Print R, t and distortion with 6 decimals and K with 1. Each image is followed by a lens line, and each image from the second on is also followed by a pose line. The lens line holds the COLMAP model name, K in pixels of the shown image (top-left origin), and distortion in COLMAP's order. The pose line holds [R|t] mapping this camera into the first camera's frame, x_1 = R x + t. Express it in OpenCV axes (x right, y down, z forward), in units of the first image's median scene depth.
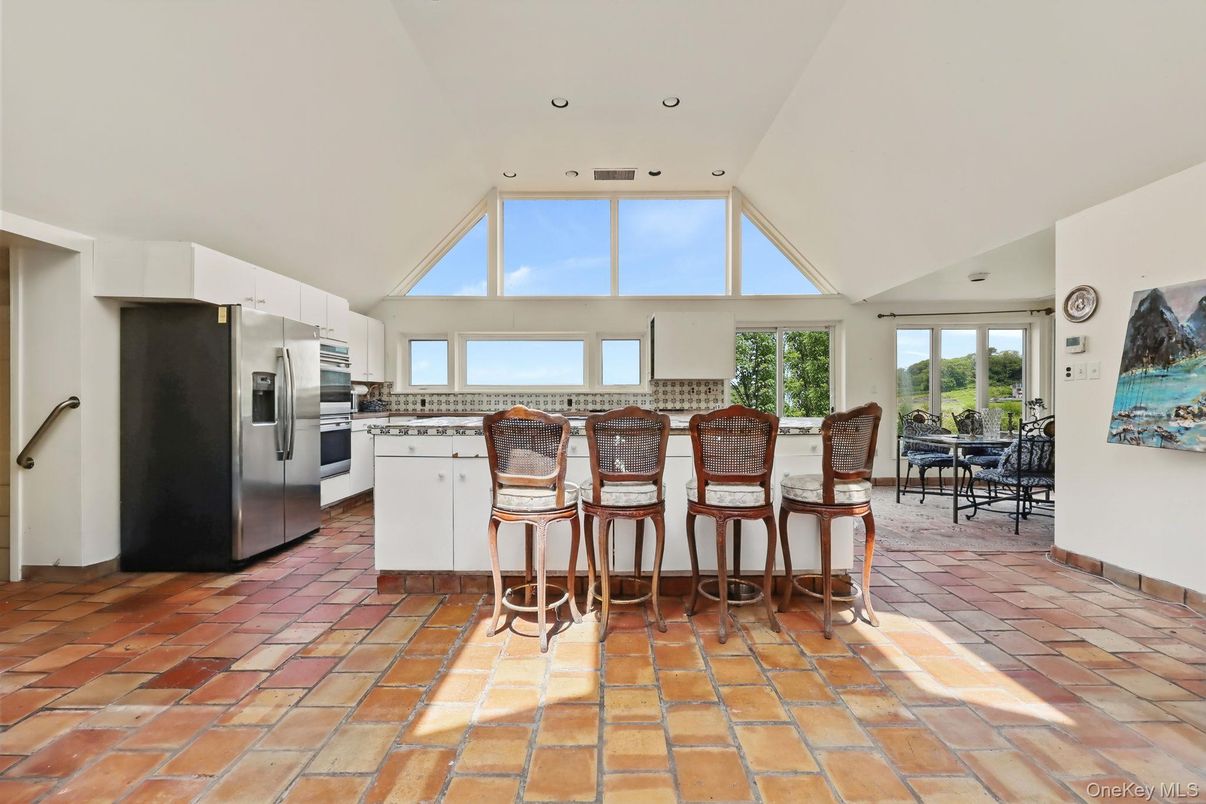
lens RADIAL K [[493.6, 0, 603.3], [0, 493.6, 396.8], [0, 0, 1]] dist [0.001845, 0.000036]
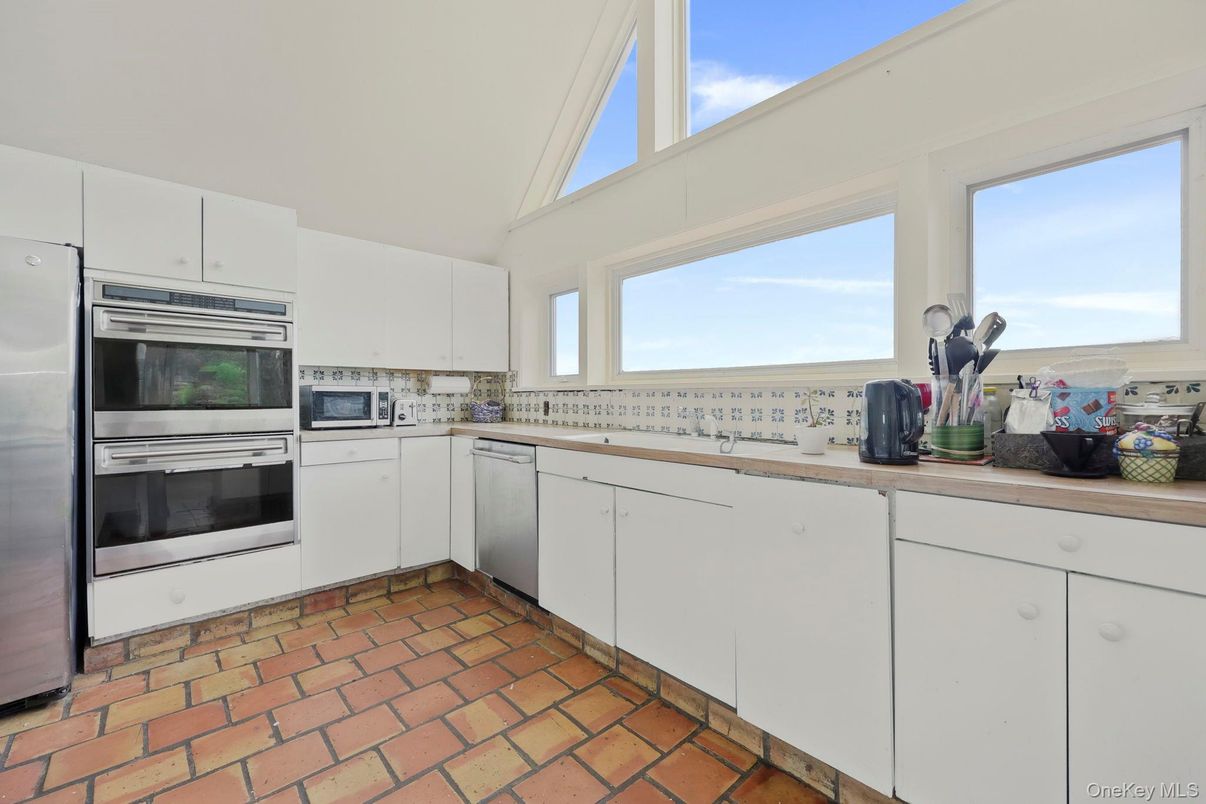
lens RADIAL K [[493.6, 0, 603.3], [0, 493.6, 396.8], [0, 0, 1]] dist [0.001845, 0.000036]
pose [[0.684184, 0.000615, -0.729310, 0.057664], [0.003535, 0.999985, 0.004159, -0.002021], [0.729301, -0.005424, 0.684171, 0.686447]]
